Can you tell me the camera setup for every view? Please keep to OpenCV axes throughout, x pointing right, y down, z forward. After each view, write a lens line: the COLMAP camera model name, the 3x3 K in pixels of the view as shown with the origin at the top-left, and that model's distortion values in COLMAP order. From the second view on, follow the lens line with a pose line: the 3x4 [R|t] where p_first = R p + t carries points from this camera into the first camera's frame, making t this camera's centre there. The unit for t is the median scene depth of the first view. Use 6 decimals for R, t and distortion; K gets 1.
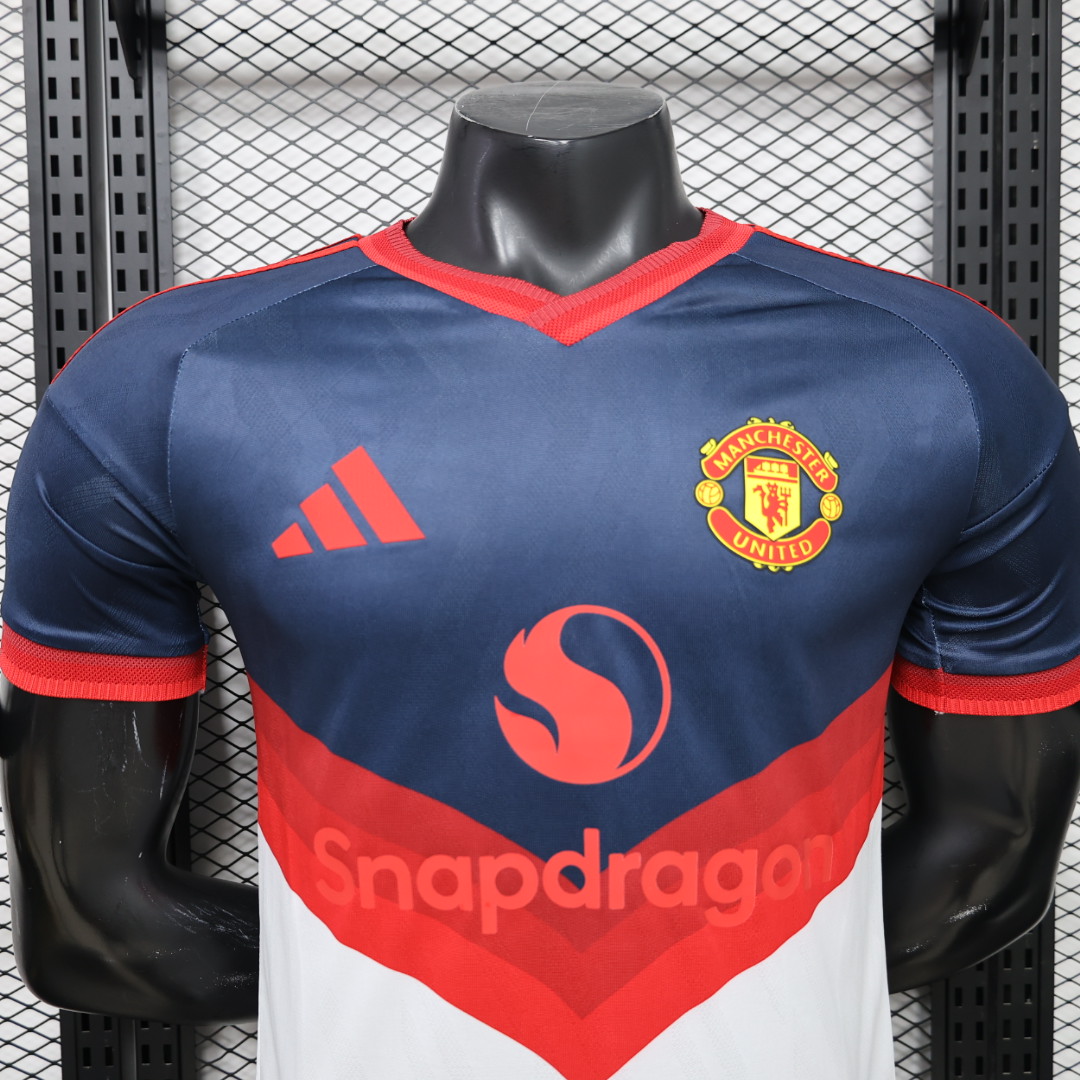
lens RADIAL K [[1114.9, 0, 540.7], [0, 1114.9, 540.7], [0, 0, 1]] dist [-0.007684, 0.000000]
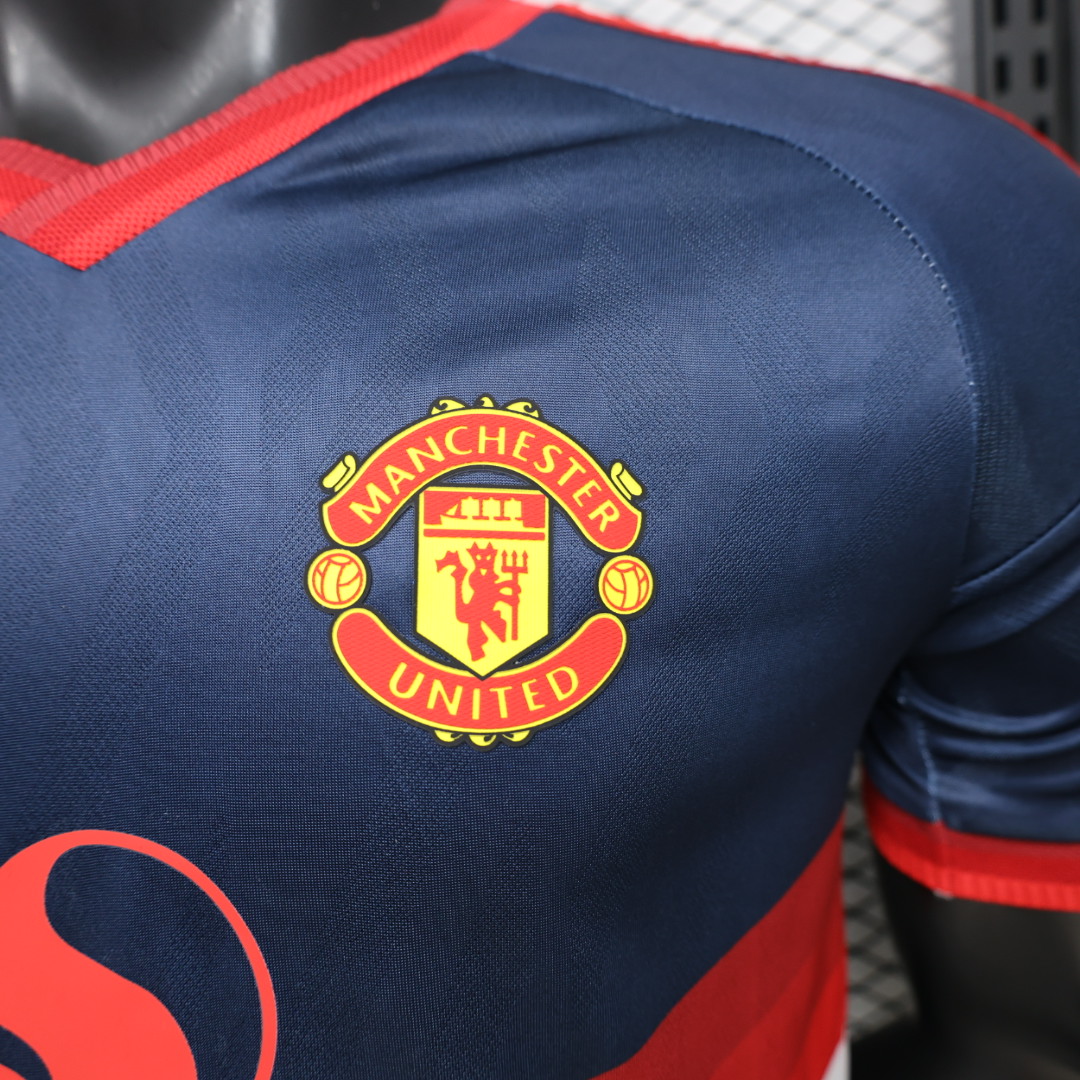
lens RADIAL K [[1114.9, 0, 537.8], [0, 1114.9, 539.2], [0, 0, 1]] dist [-0.007684, 0.000000]
pose [[0.992229, -0.051933, -0.113071, 0.278671], [0.061638, 0.994549, 0.084098, -0.089885], [0.108087, -0.090414, 0.990021, 0.548848]]
